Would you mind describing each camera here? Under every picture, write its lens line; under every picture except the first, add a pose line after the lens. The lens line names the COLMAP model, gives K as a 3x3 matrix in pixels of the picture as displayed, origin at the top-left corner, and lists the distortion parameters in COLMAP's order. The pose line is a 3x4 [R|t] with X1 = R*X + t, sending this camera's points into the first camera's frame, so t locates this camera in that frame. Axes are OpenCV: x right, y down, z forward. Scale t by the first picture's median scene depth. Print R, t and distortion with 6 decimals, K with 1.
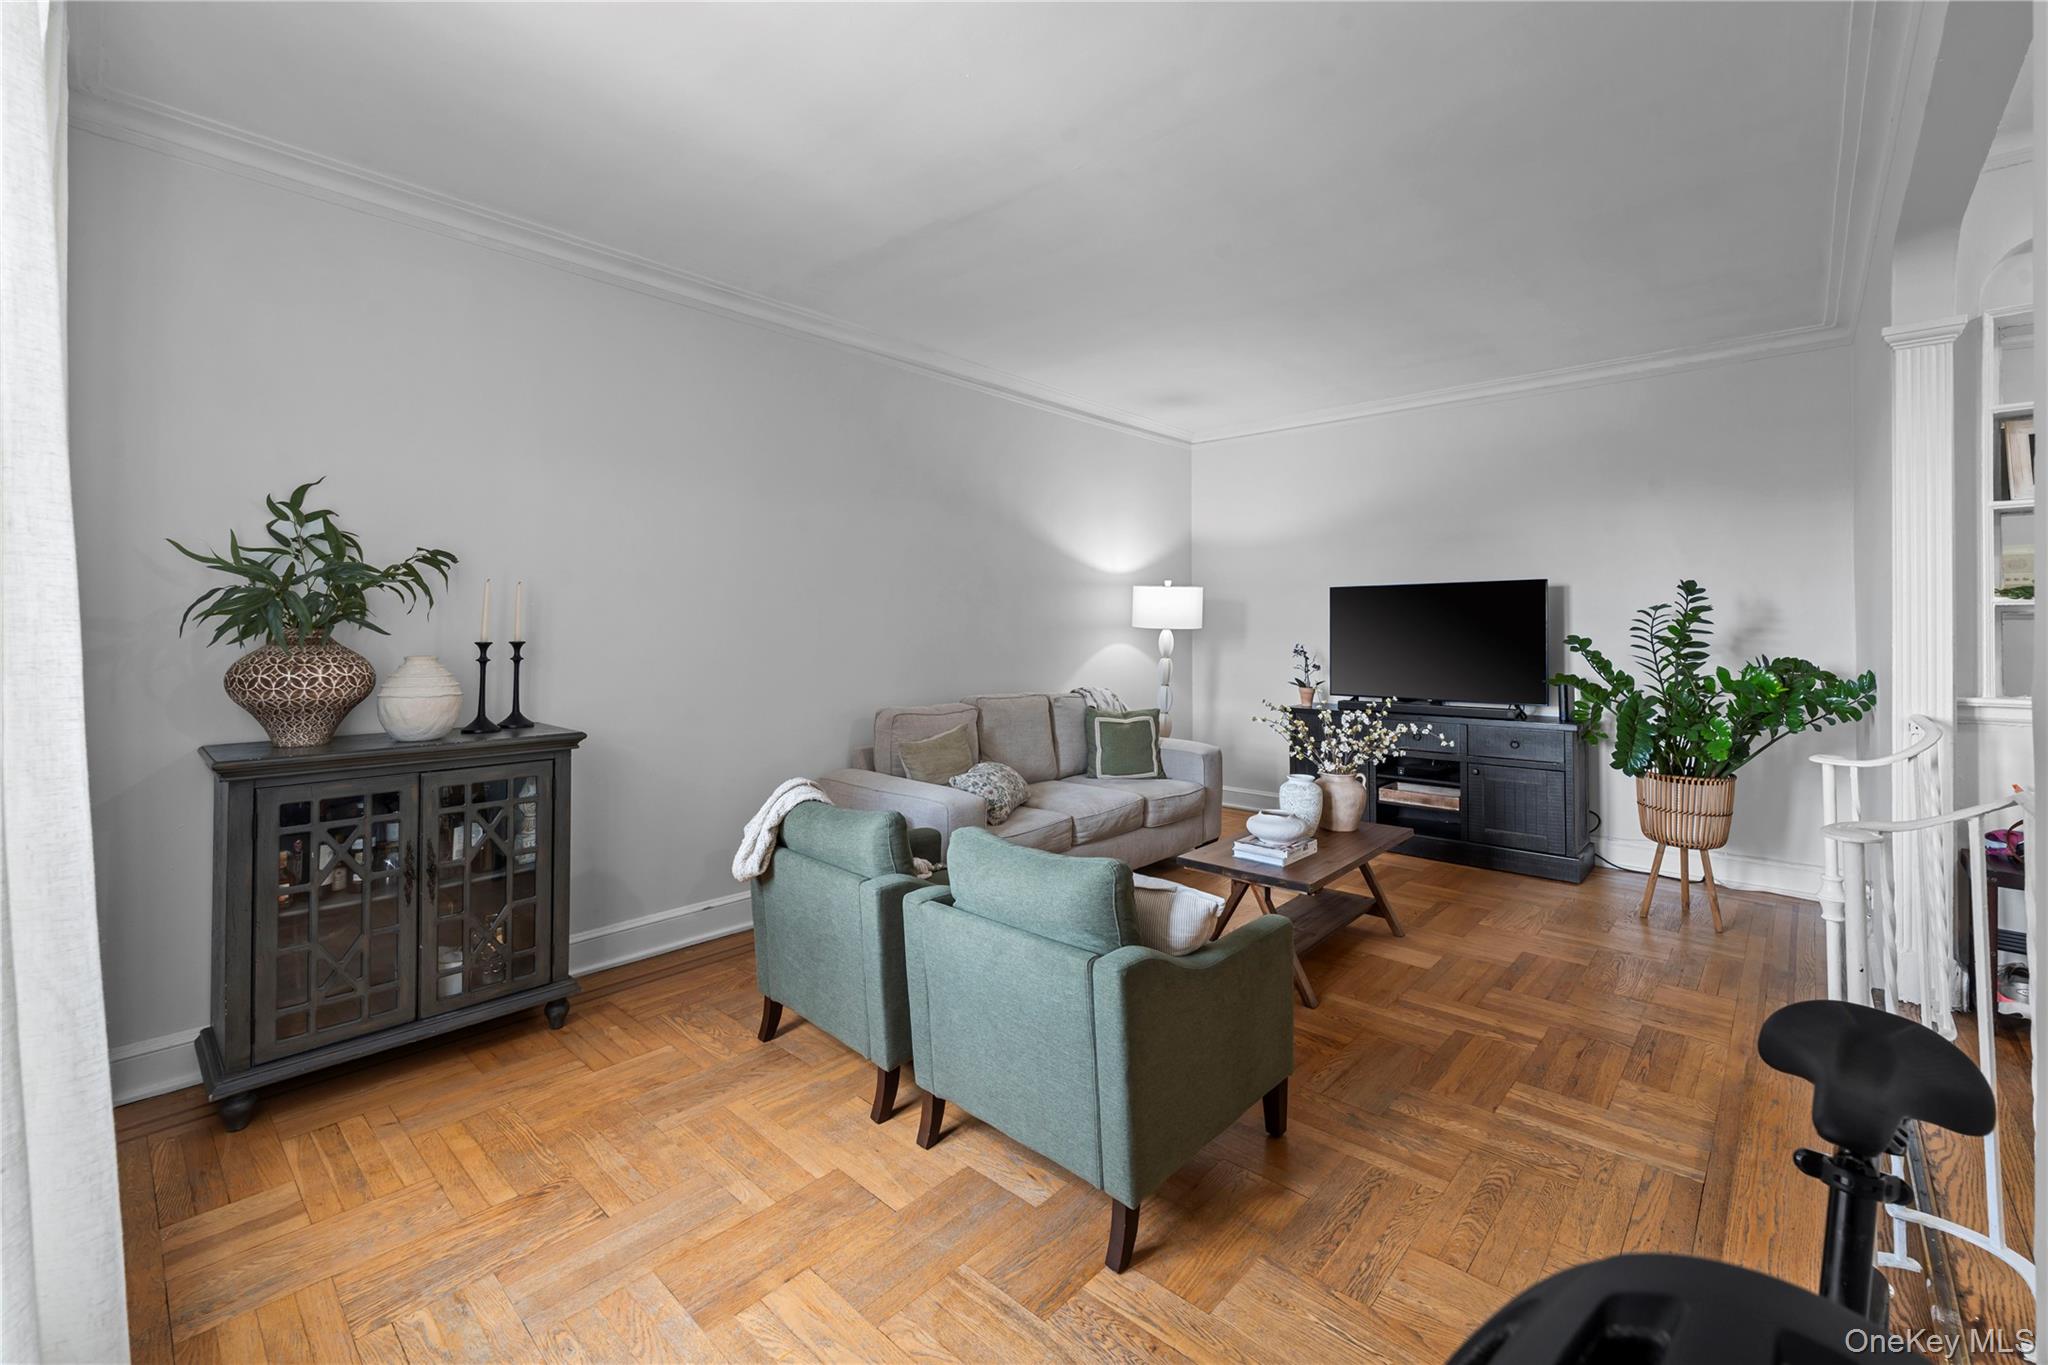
lens RADIAL K [[848.8, 0, 1023.4], [0, 848.8, 630.5], [0, 0, 1]] dist [-0.004489, -0.000363]
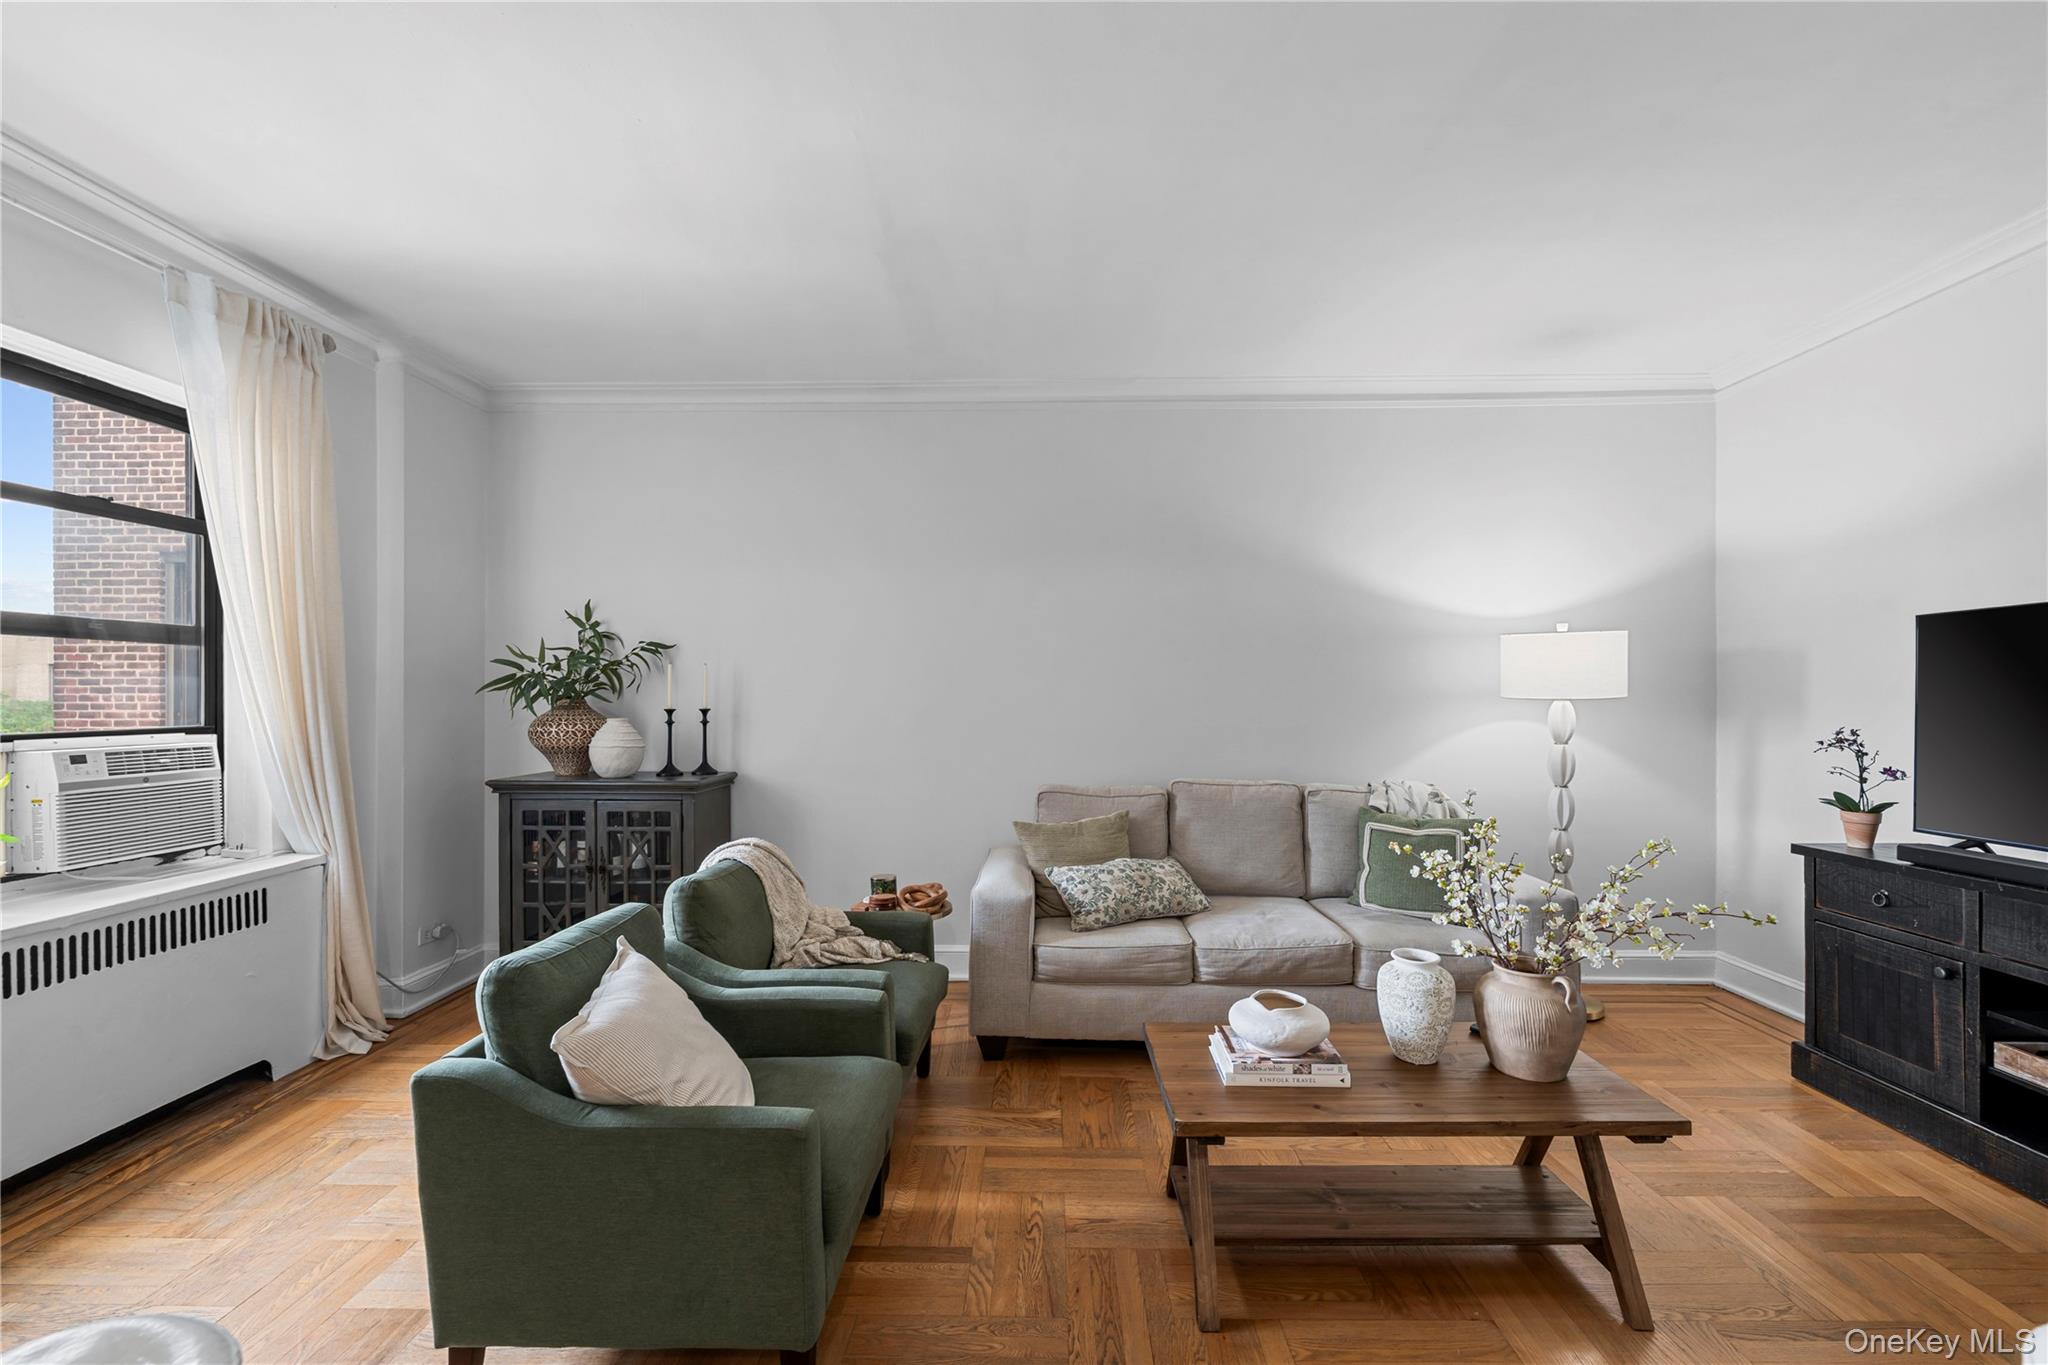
lens RADIAL K [[836.3, 0, 1035.6], [0, 836.3, 708.5], [0, 0, 1]] dist [-0.000962, -0.000159]
pose [[0.663879, 0.008090, -0.747797, 0.525609], [-0.001108, 0.999951, 0.009833, -0.000331], [0.747840, -0.005699, 0.663855, 0.391330]]
